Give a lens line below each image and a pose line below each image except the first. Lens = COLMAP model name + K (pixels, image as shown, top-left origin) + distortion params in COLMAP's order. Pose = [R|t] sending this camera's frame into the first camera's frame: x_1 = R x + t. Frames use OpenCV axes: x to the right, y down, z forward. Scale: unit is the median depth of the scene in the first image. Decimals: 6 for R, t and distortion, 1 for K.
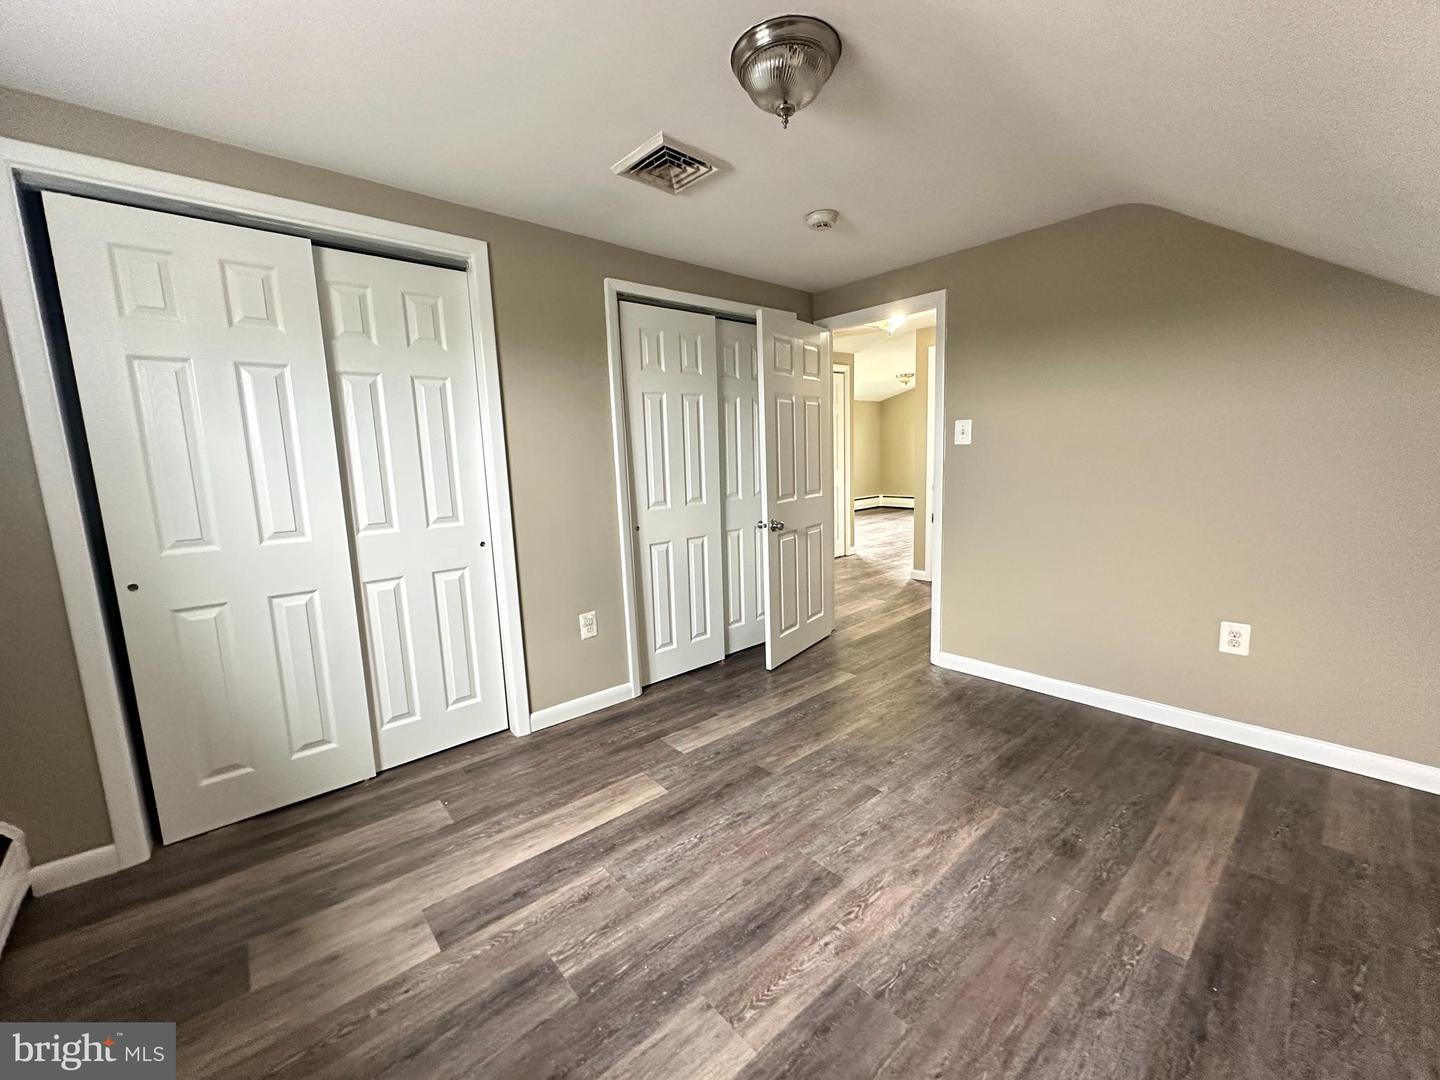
lens RADIAL K [[574.0, 0, 720.0], [0, 574.0, 540.0], [0, 0, 1]] dist [-0.001053, -0.000219]
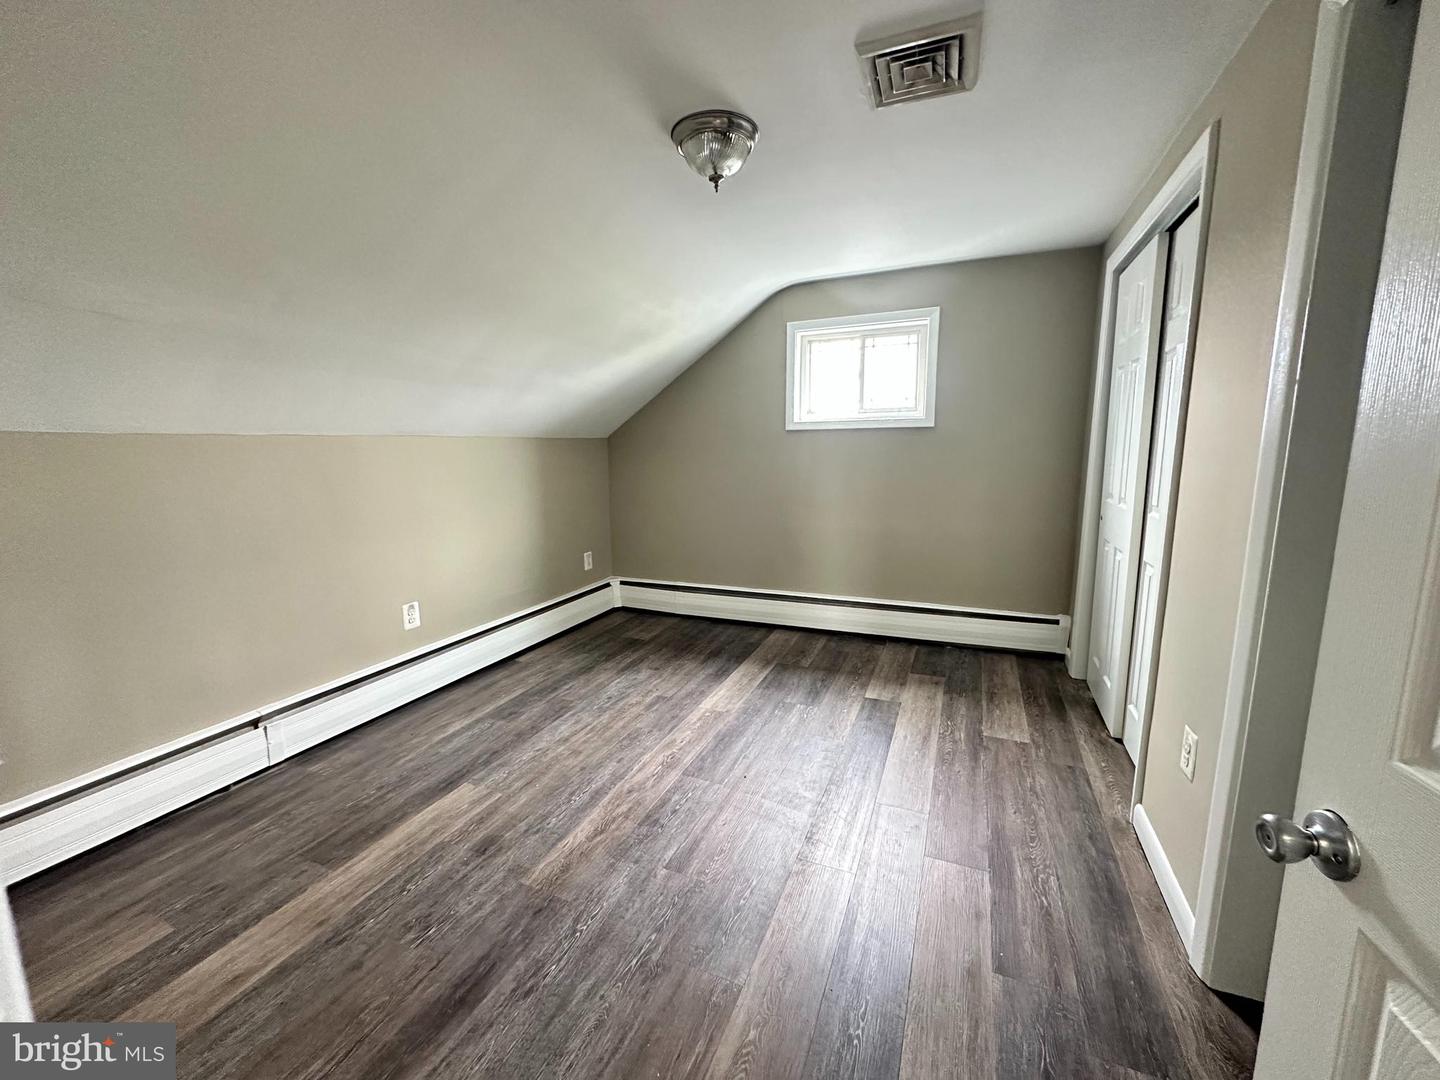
lens RADIAL K [[574.0, 0, 720.0], [0, 574.0, 540.0], [0, 0, 1]] dist [-0.001053, -0.000219]
pose [[-0.901561, 0.109793, -0.418489, 0.621809], [-0.025142, 0.952335, 0.304016, -0.327285], [0.431920, 0.284610, -0.855828, 1.990373]]
